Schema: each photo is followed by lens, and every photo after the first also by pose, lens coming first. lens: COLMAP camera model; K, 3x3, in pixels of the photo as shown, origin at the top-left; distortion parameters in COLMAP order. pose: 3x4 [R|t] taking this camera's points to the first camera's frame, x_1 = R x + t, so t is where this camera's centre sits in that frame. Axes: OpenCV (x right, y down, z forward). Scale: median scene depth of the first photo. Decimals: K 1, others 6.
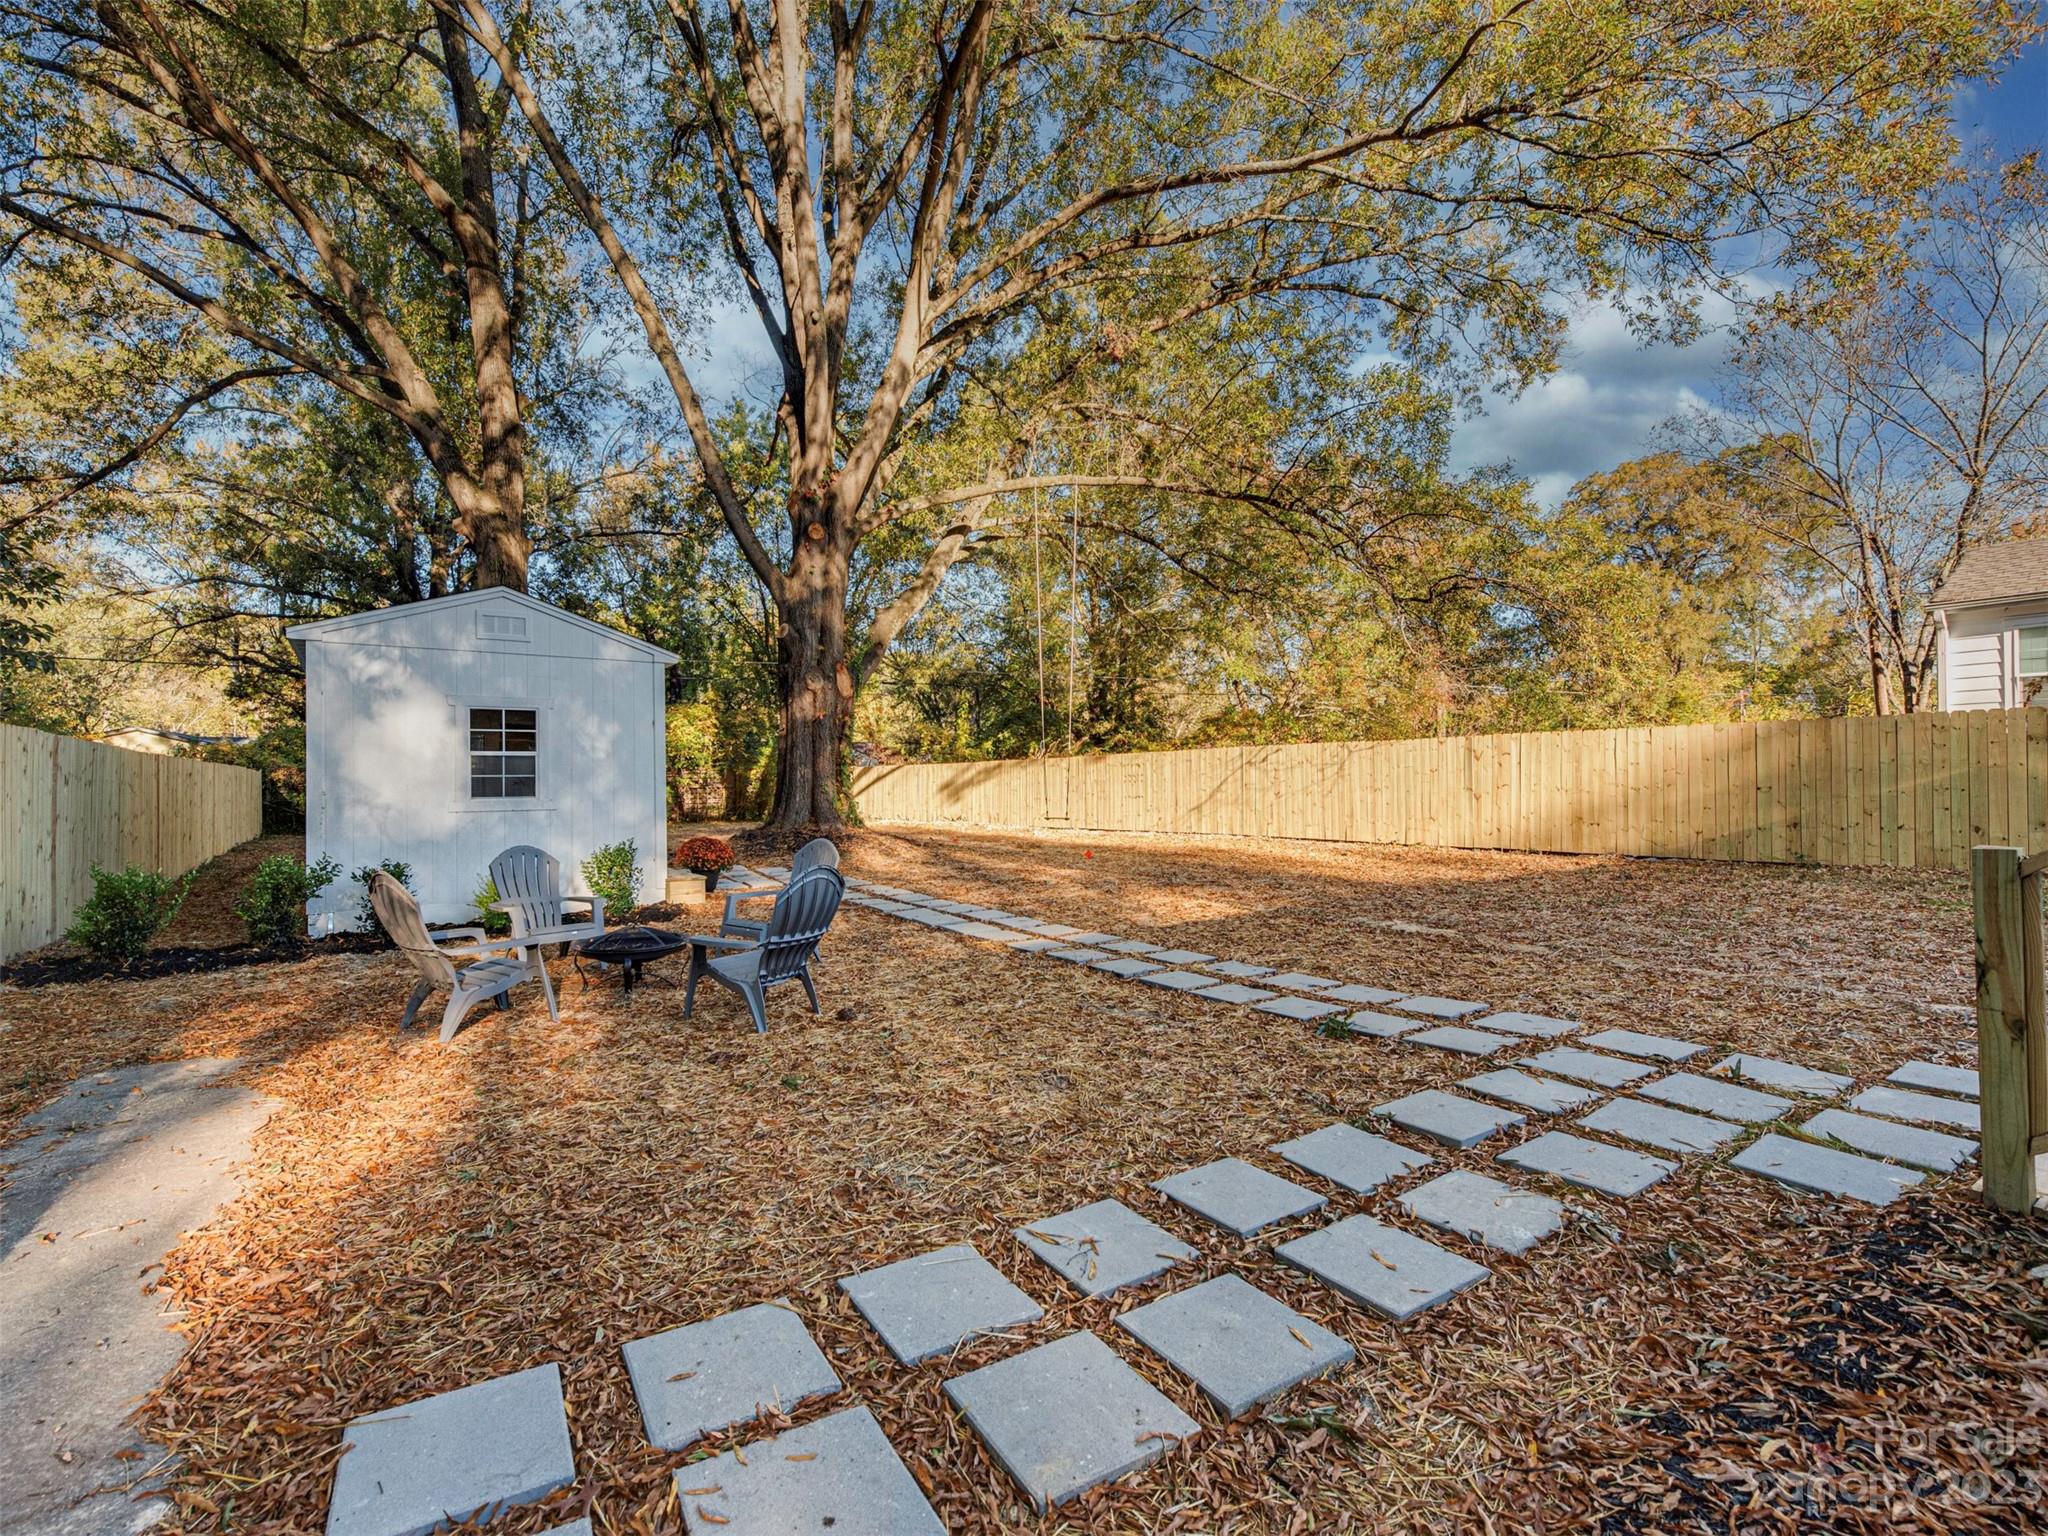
lens RADIAL K [[885.0, 0, 1004.4], [0, 885.0, 776.2], [0, 0, 1]] dist [0.003489, 0.000513]
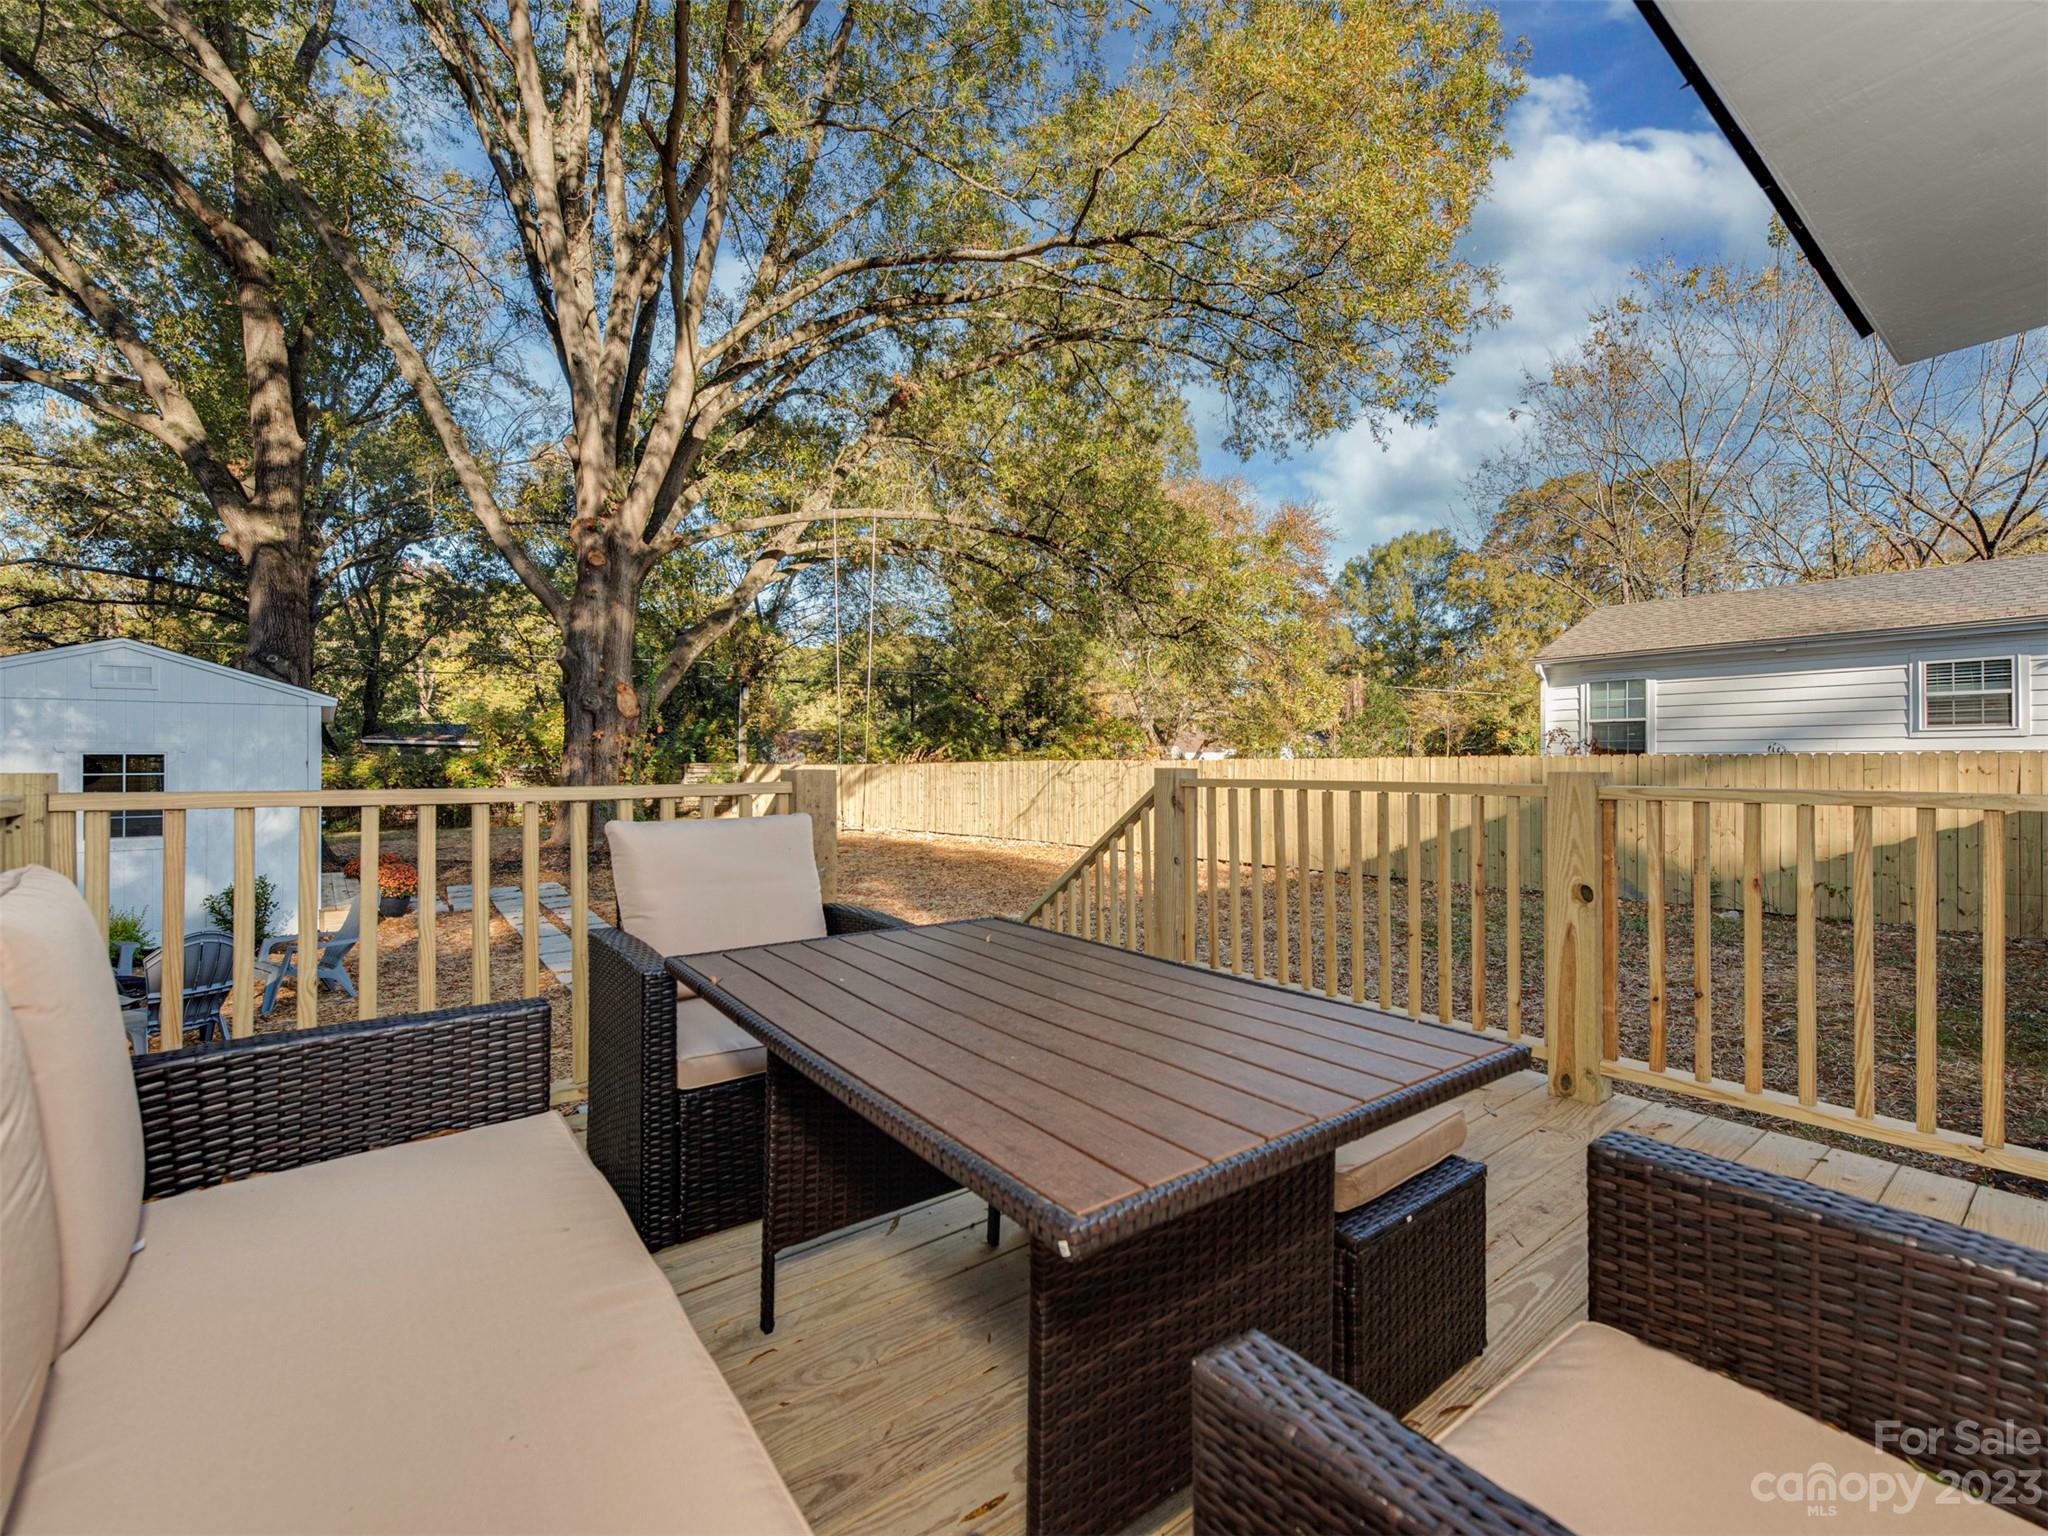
lens RADIAL K [[885.0, 0, 1044.7], [0, 885.0, 767.7], [0, 0, 1]] dist [0.003489, 0.000513]
pose [[0.995426, 0.007891, 0.095205, 0.171899], [-0.007633, 0.999966, -0.003068, -0.024065], [-0.095226, 0.002328, 0.995453, -0.074599]]
